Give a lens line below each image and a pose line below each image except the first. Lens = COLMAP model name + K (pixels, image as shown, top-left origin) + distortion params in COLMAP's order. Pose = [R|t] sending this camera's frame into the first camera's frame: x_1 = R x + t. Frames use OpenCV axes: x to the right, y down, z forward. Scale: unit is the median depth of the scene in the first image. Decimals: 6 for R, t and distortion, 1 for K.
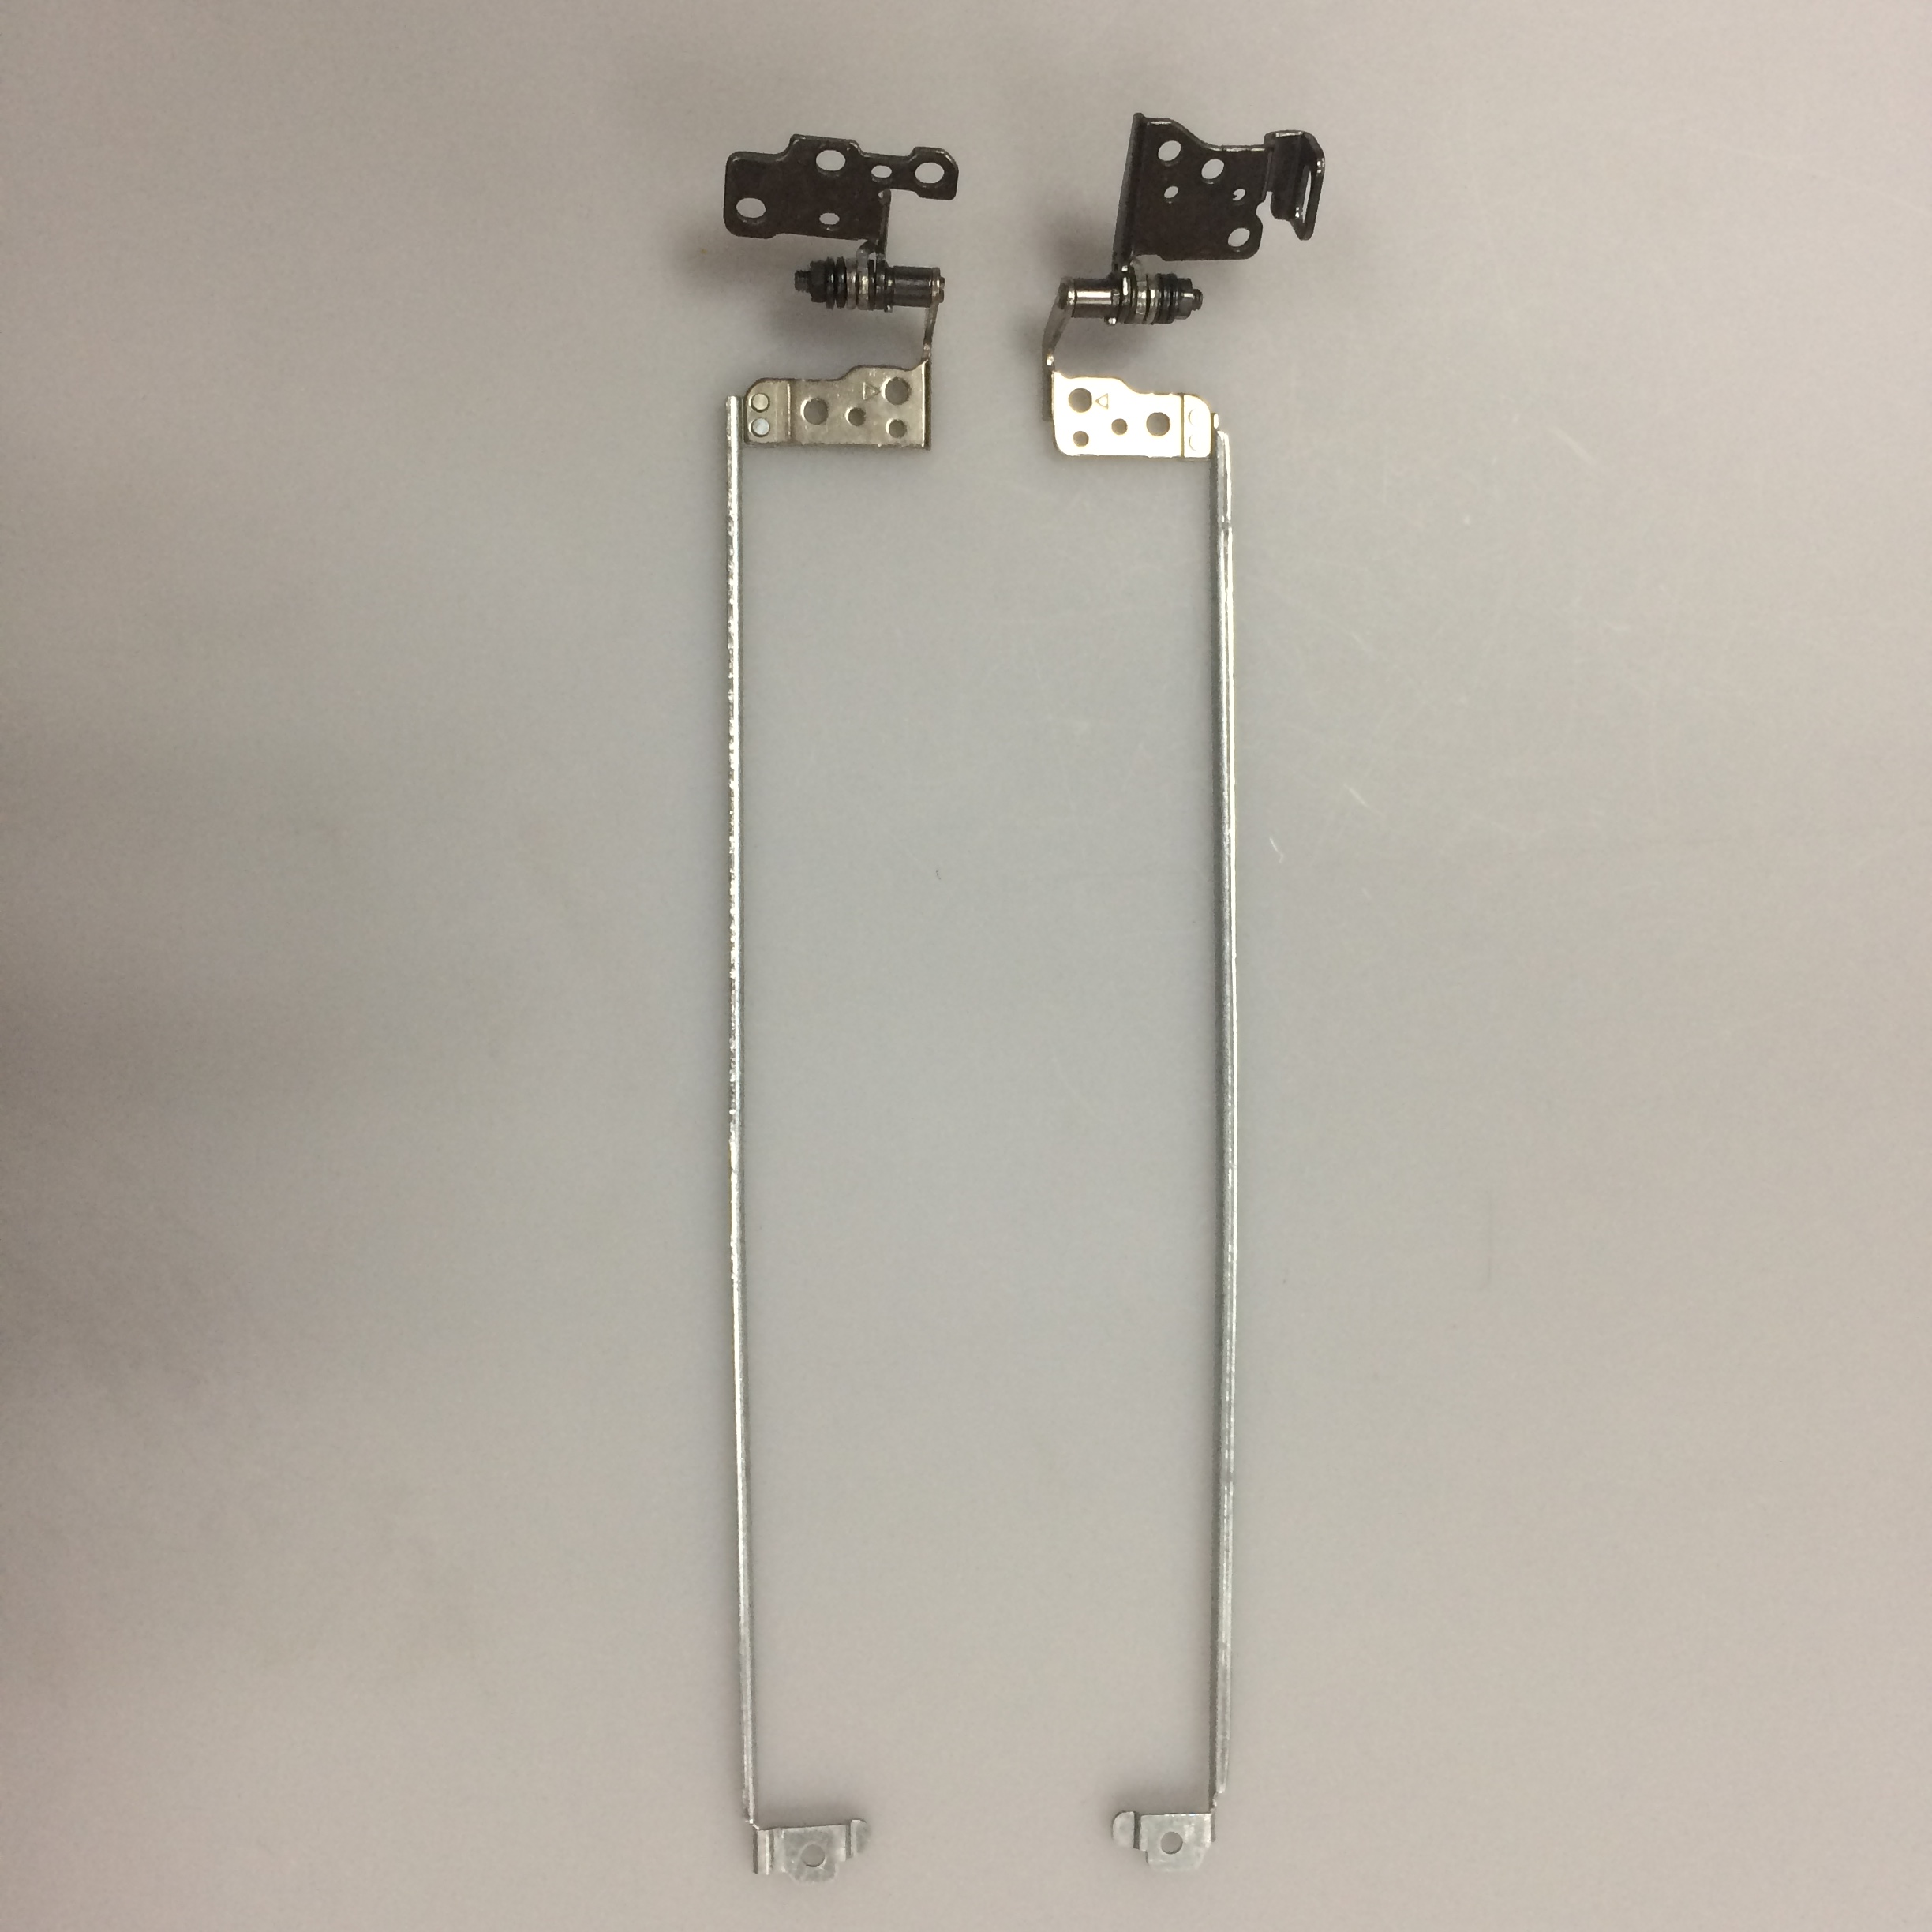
lens RADIAL K [[2133.4, 0, 964.8], [0, 2133.4, 968.5], [0, 0, 1]] dist [0.015850, 0.000000]
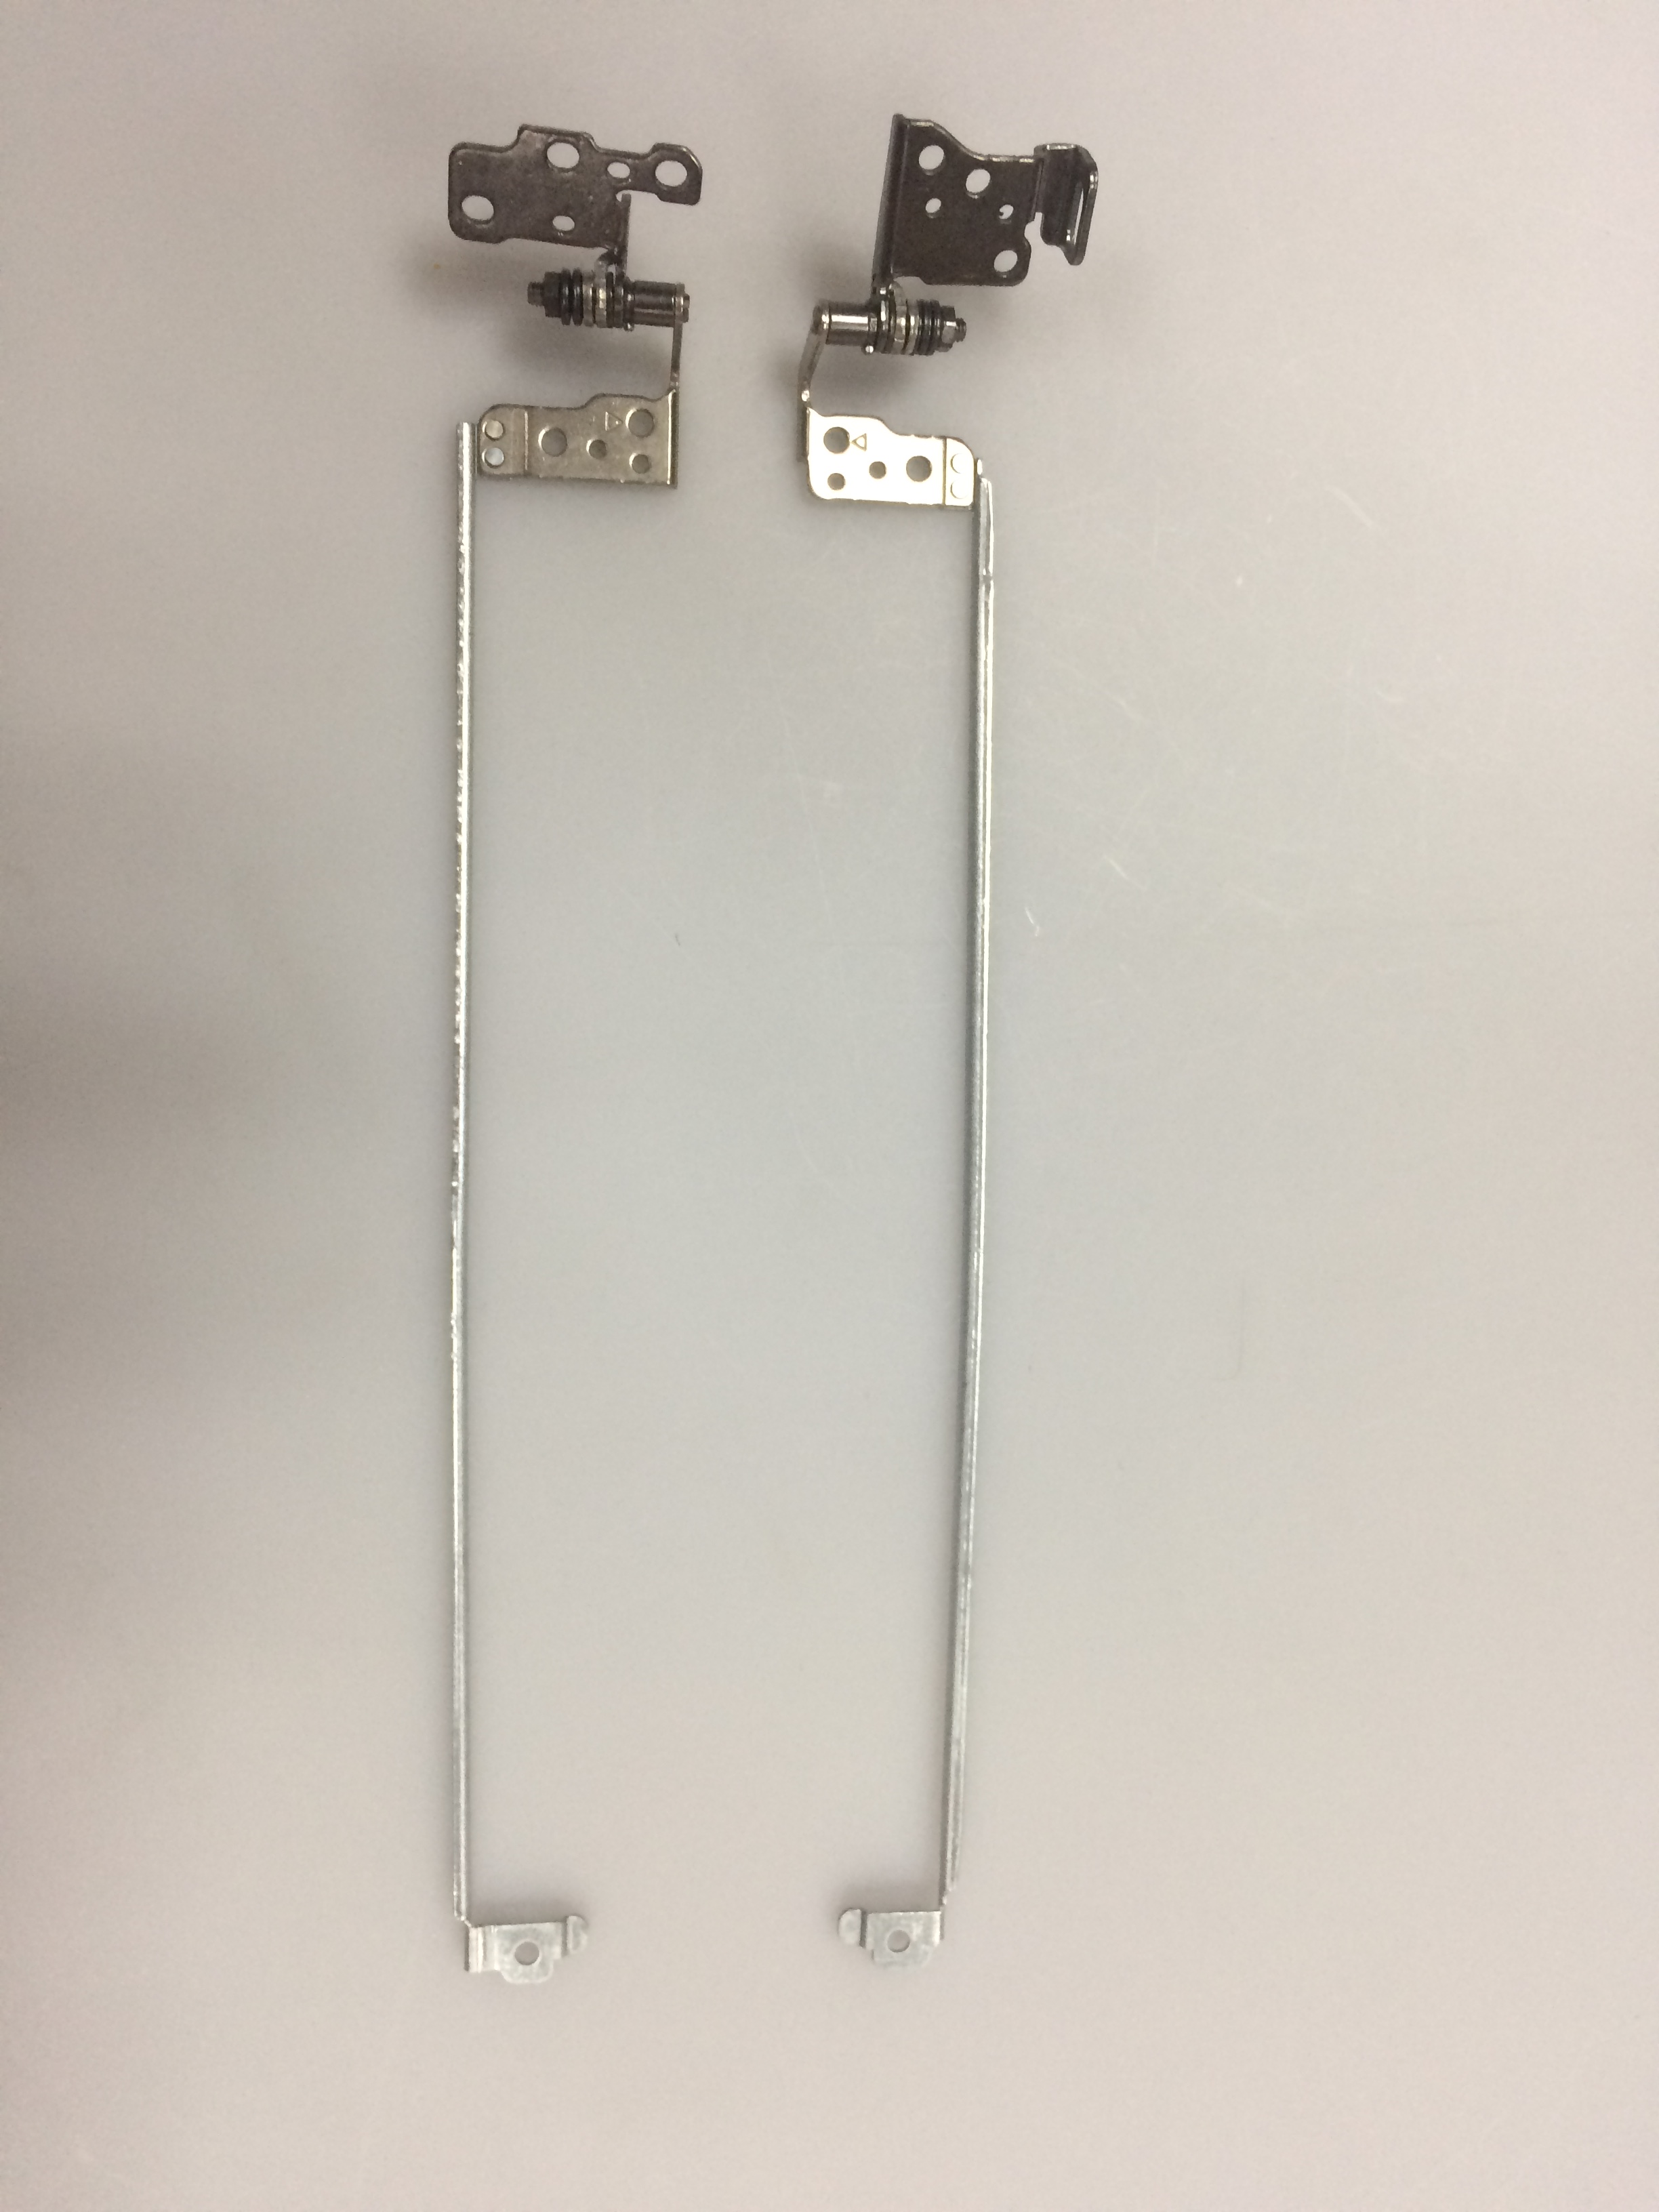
lens RADIAL K [[1874.4, 0, 829.9], [0, 1874.4, 1105.3], [0, 0, 1]] dist [0.010490, -0.030136]
pose [[0.999411, 0.020135, 0.027776, 0.034171], [-0.021043, 0.999241, 0.032785, 0.001136], [-0.027094, -0.033350, 0.999076, 0.161271]]
